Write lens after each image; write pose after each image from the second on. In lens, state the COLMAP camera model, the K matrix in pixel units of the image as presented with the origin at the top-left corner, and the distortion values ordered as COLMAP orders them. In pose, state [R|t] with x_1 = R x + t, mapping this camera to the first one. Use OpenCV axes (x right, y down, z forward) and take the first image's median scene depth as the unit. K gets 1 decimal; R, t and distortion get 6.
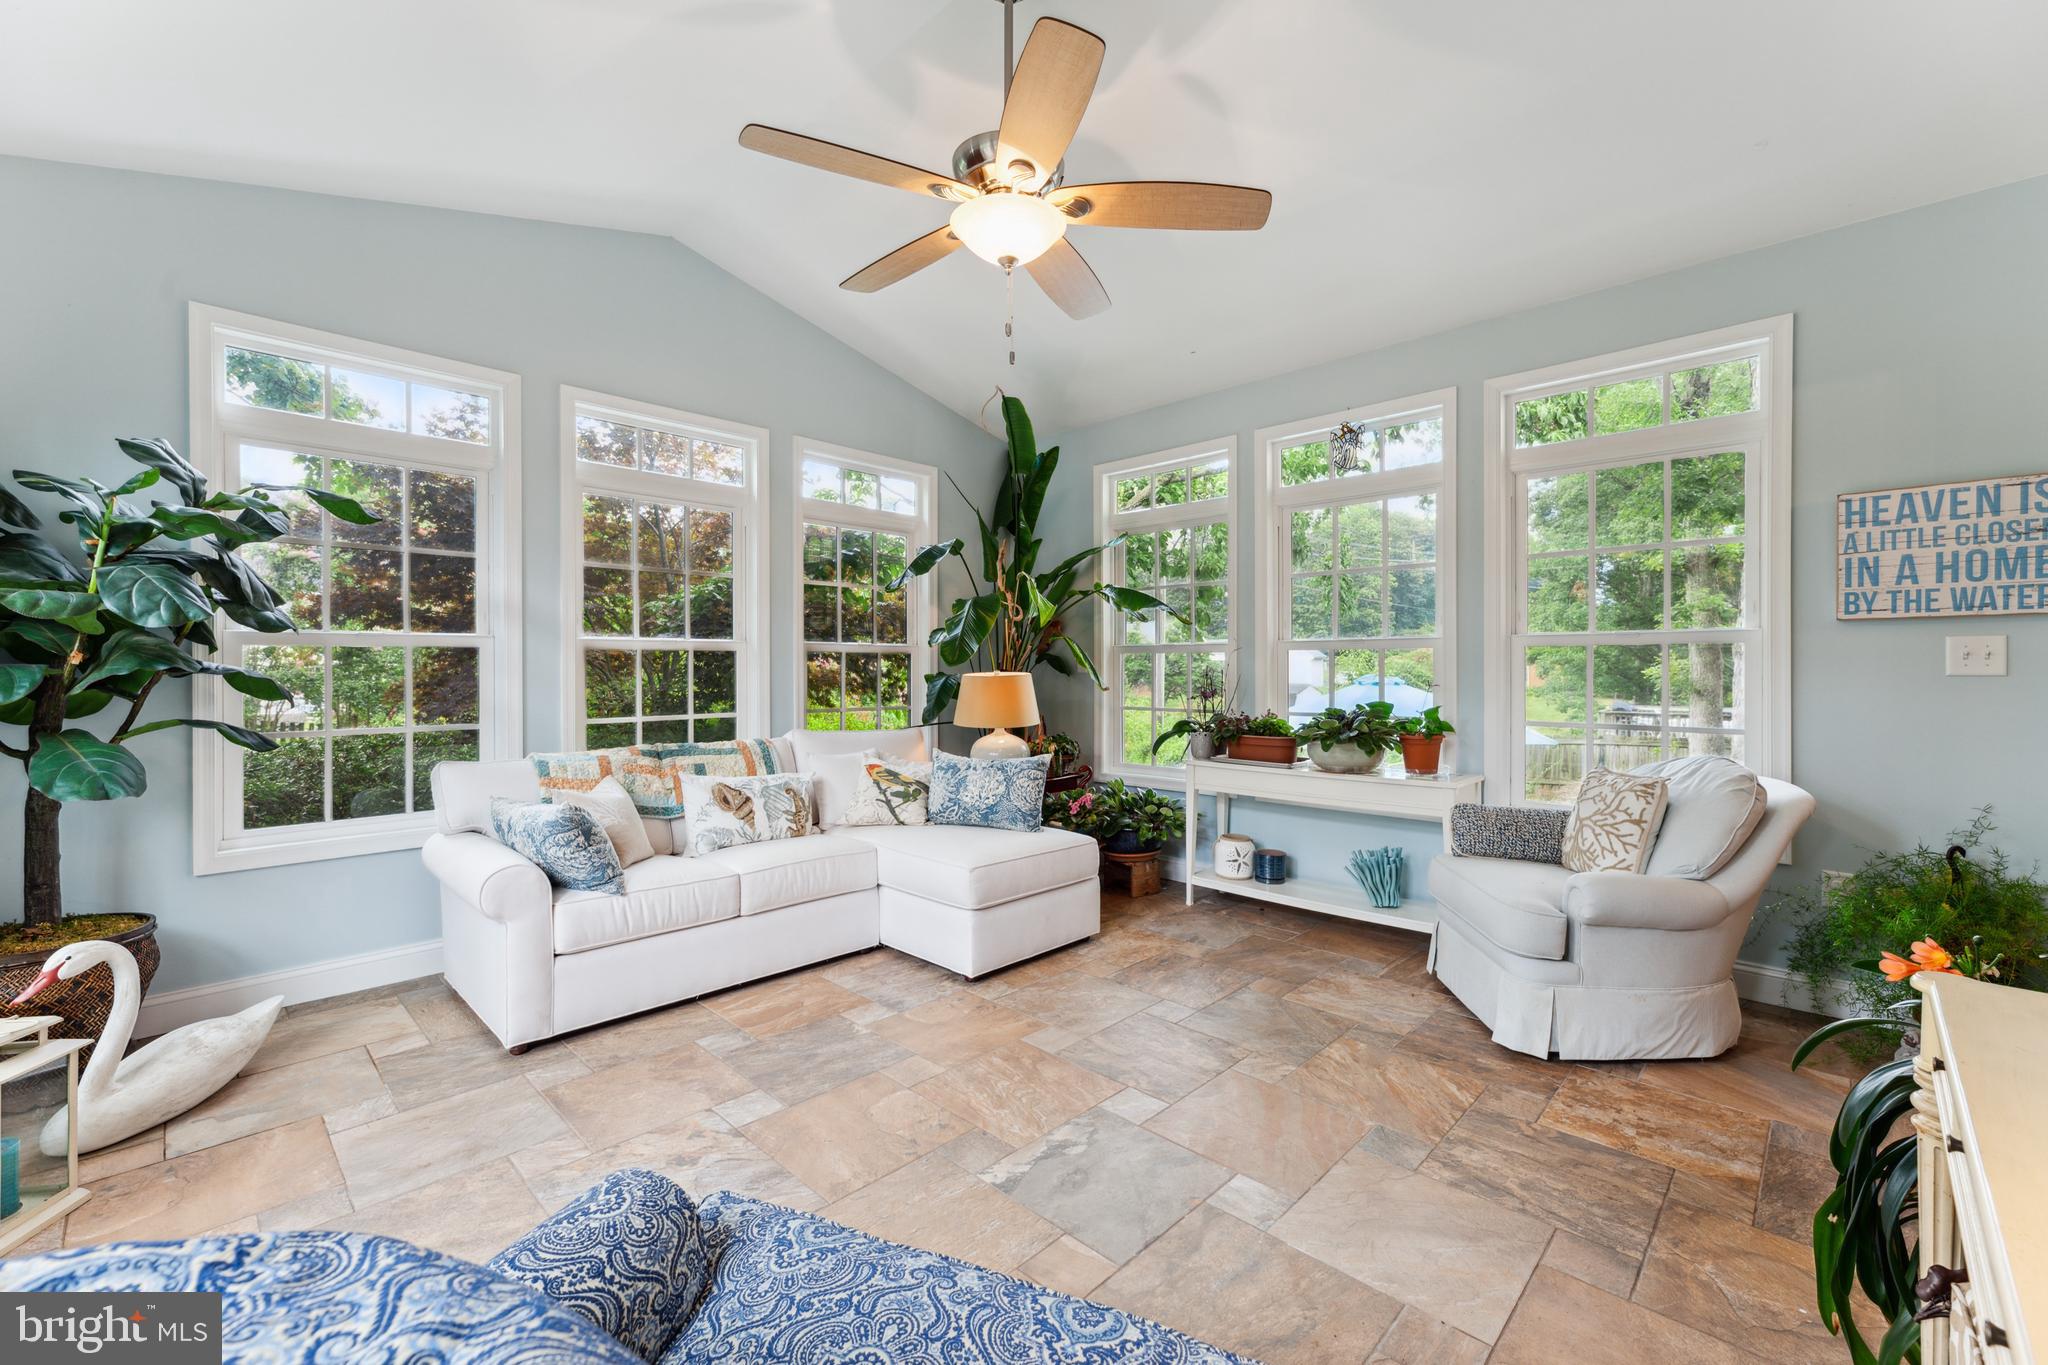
lens RADIAL K [[843.6, 0, 1026.2], [0, 843.6, 674.6], [0, 0, 1]] dist [-0.001821, -0.000288]
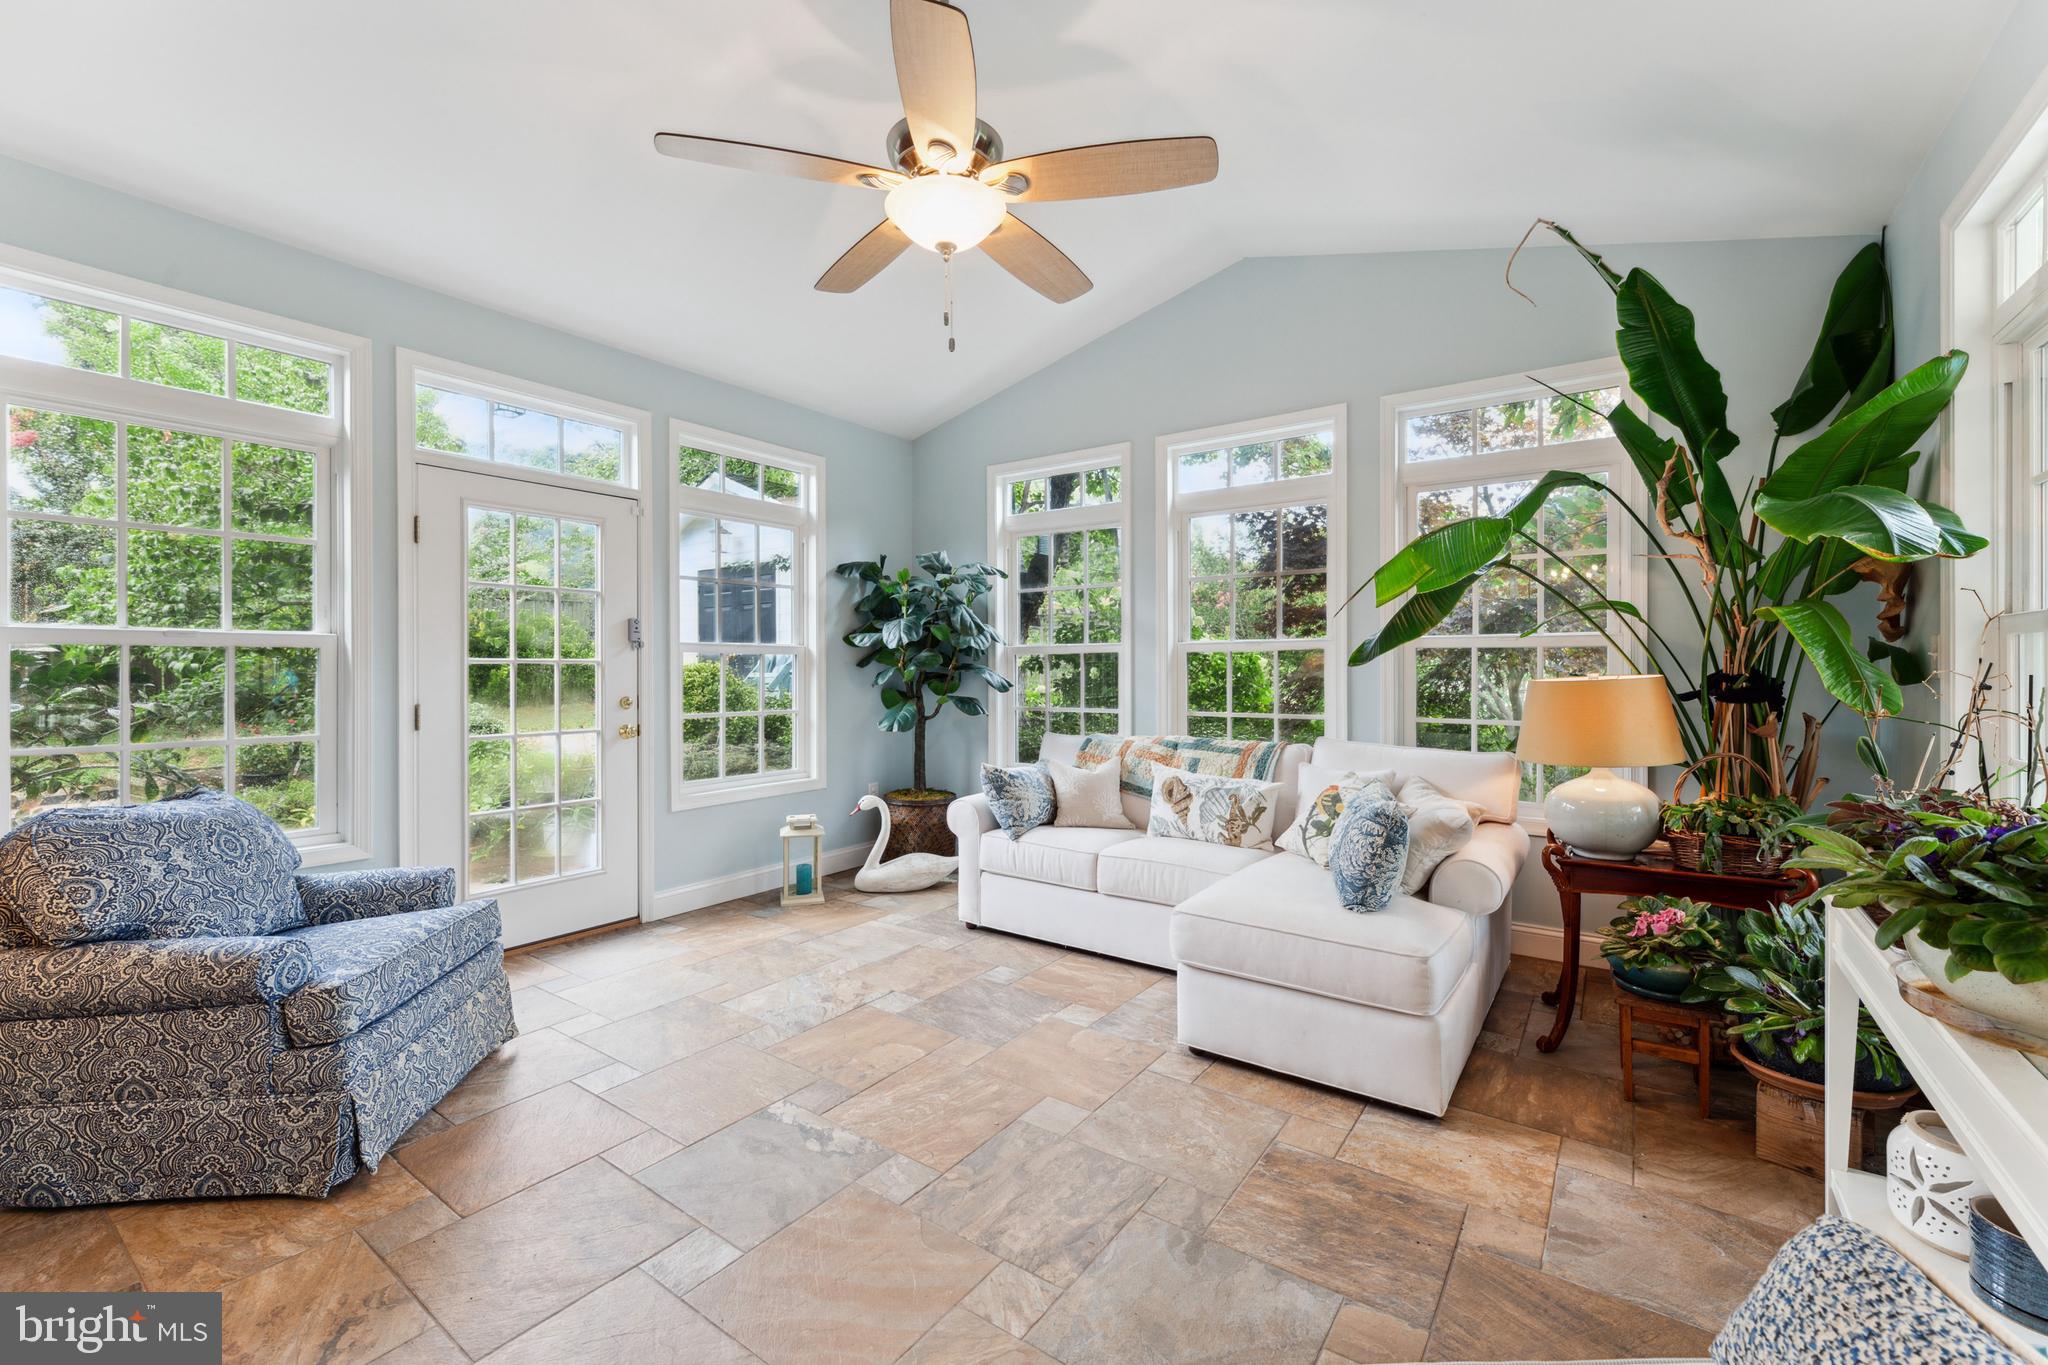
lens RADIAL K [[843.6, 0, 1033.4], [0, 843.6, 671.8], [0, 0, 1]] dist [-0.001821, -0.000288]
pose [[0.153464, 0.007902, -0.988123, 0.919193], [-0.003469, 0.999966, 0.007457, -0.013389], [0.988148, 0.002284, 0.153487, 0.923228]]
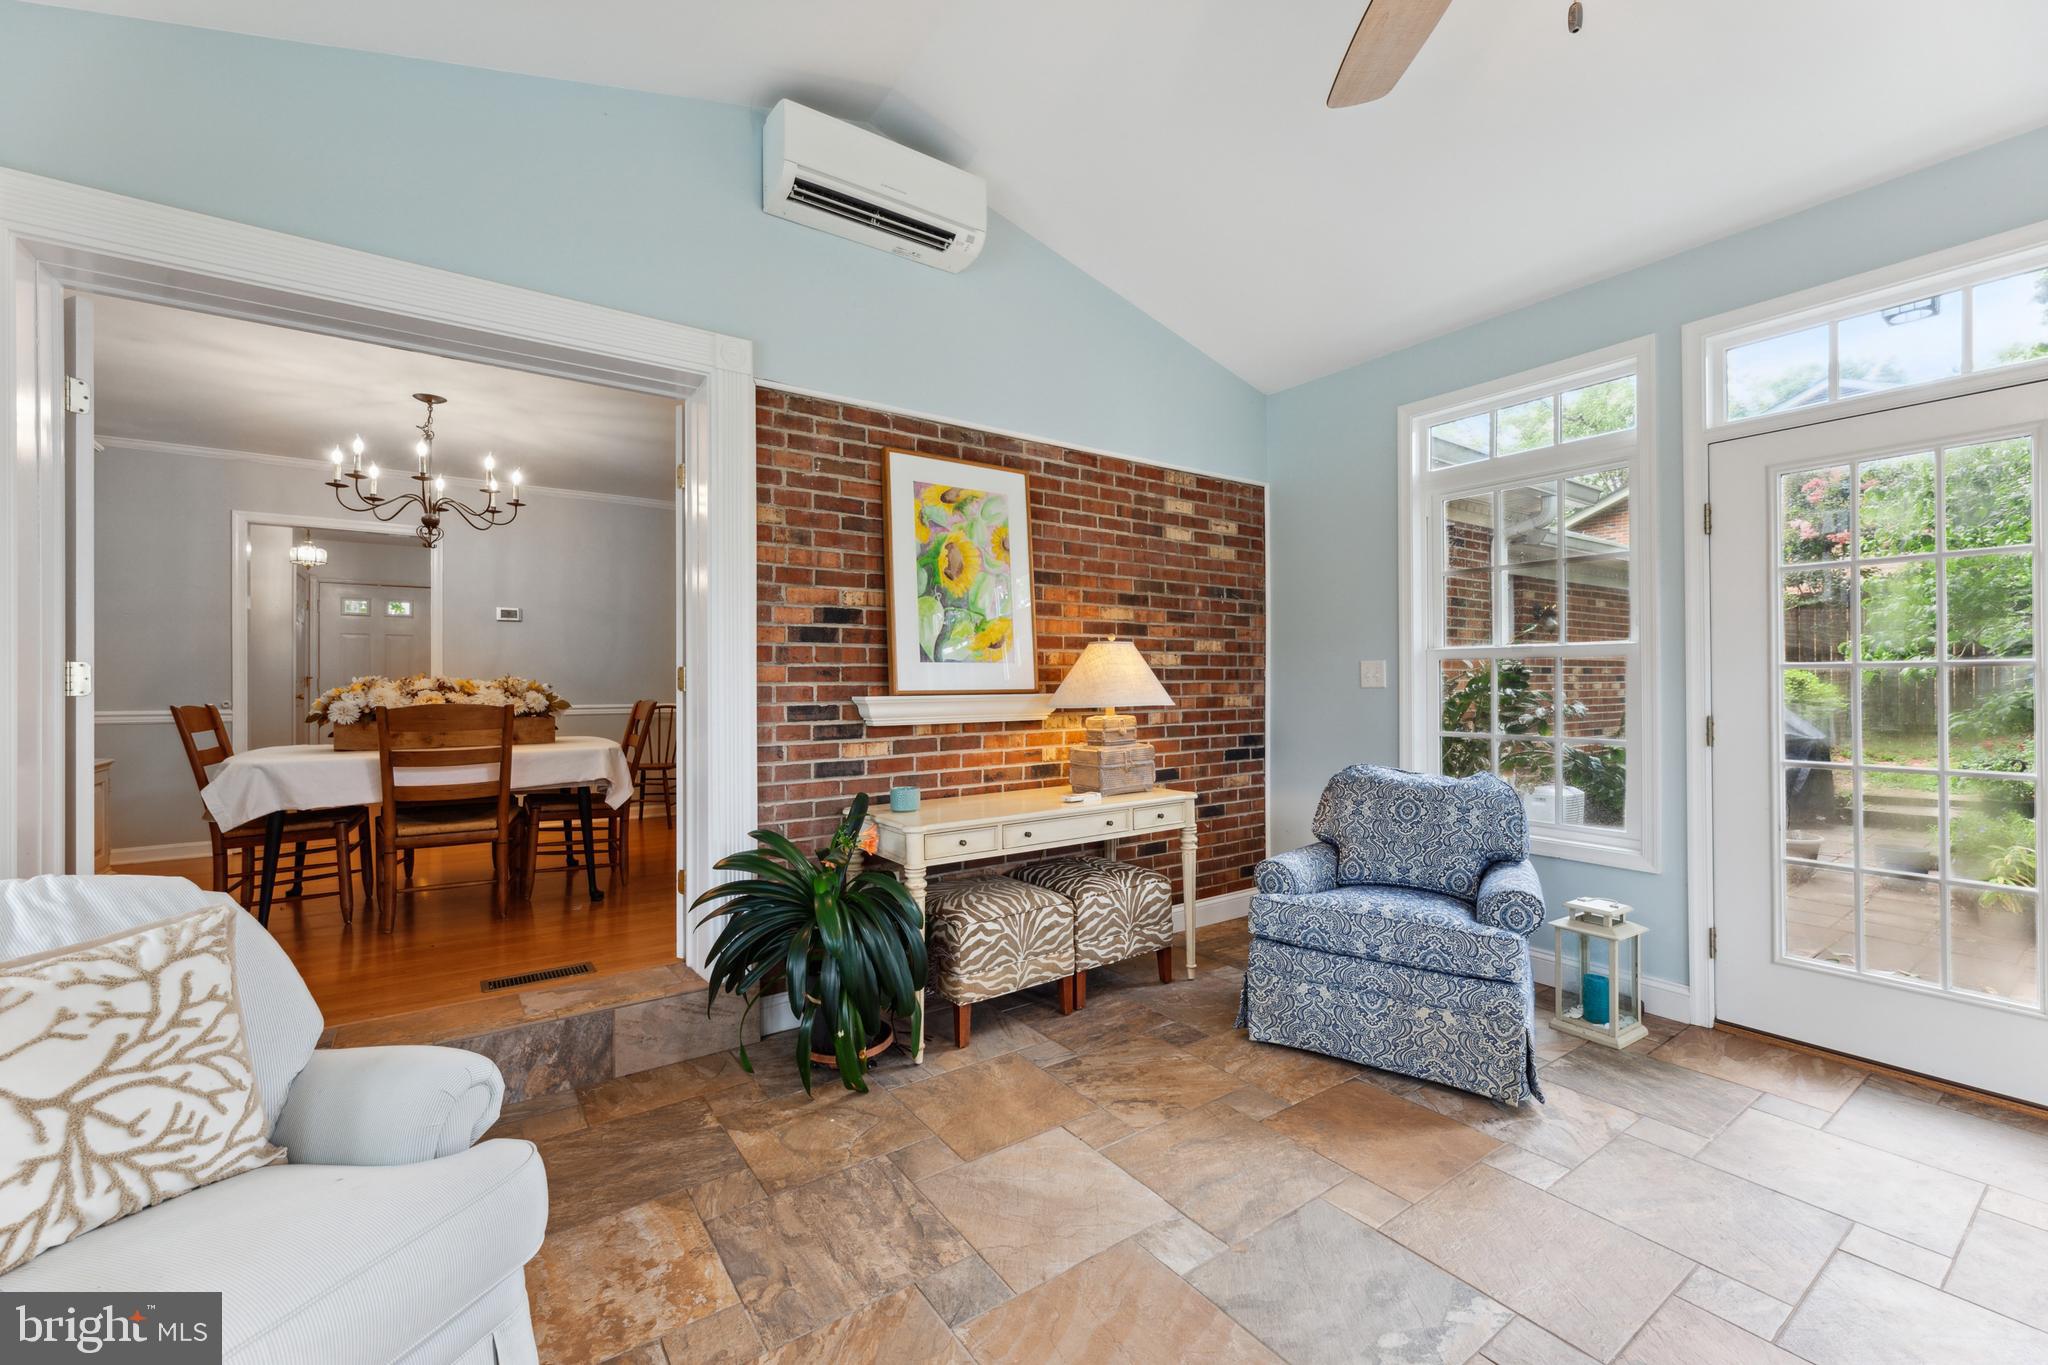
lens RADIAL K [[843.6, 0, 1029.4], [0, 843.6, 678.8], [0, 0, 1]] dist [-0.001821, -0.000288]
pose [[-0.983102, 0.004360, 0.183006, 0.194340], [0.005752, 0.999958, 0.007072, -0.016007], [-0.182967, 0.008005, -0.983086, 1.482020]]
